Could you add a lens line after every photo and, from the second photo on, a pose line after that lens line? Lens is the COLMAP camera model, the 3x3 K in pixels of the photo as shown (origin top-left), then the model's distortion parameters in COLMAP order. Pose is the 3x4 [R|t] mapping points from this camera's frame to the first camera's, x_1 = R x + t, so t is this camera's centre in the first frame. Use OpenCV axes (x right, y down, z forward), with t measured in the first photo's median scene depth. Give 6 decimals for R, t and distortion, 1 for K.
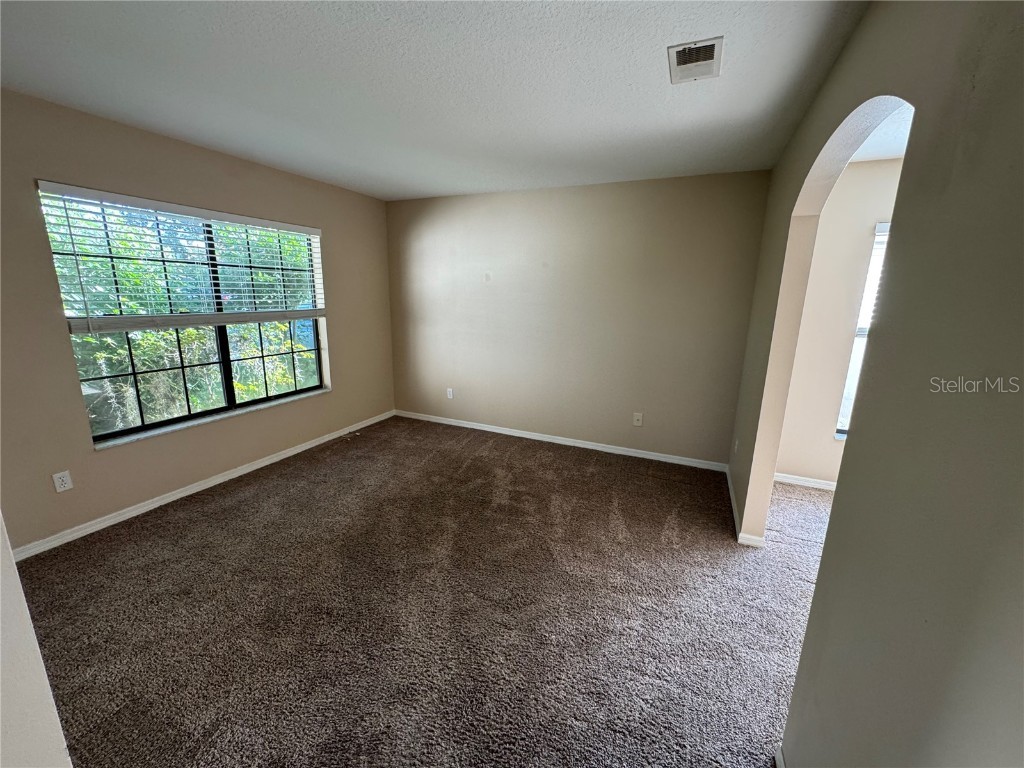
lens RADIAL K [[410.7, 0, 514.7], [0, 410.7, 382.2], [0, 0, 1]] dist [-0.000909, -0.000103]
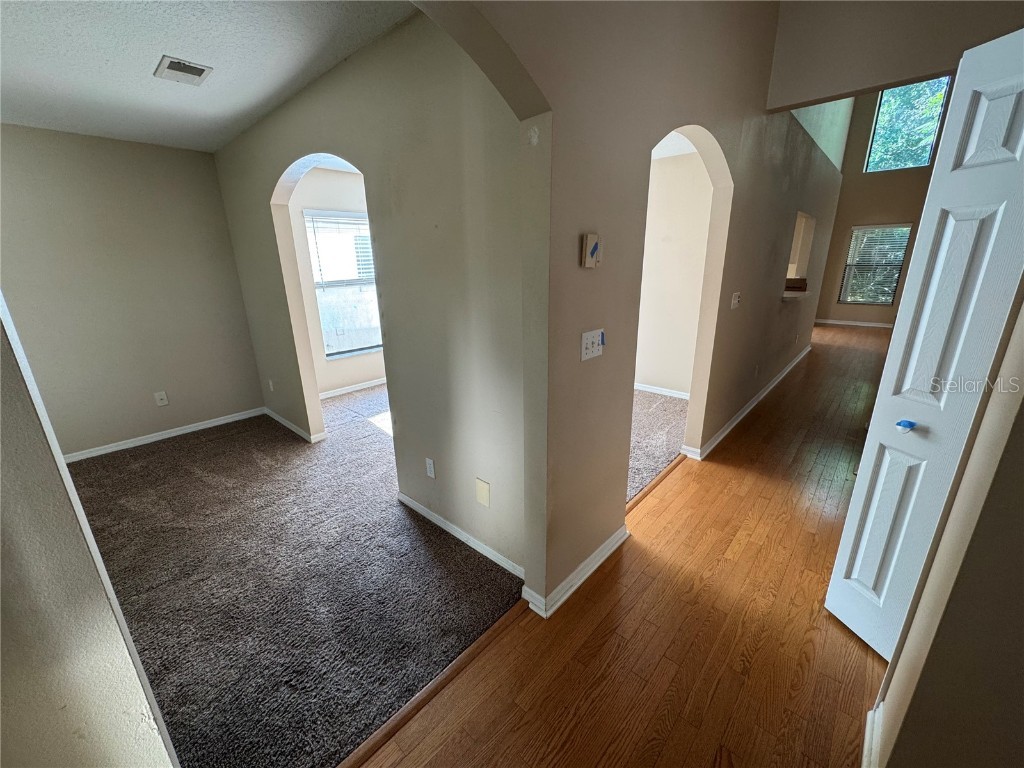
lens RADIAL K [[410.7, 0, 514.7], [0, 410.7, 382.2], [0, 0, 1]] dist [-0.000909, -0.000103]
pose [[0.313550, -0.298169, 0.901544, -0.436871], [0.226882, 0.945447, 0.233782, 0.026023], [-0.922069, 0.131242, 0.364095, -0.167639]]
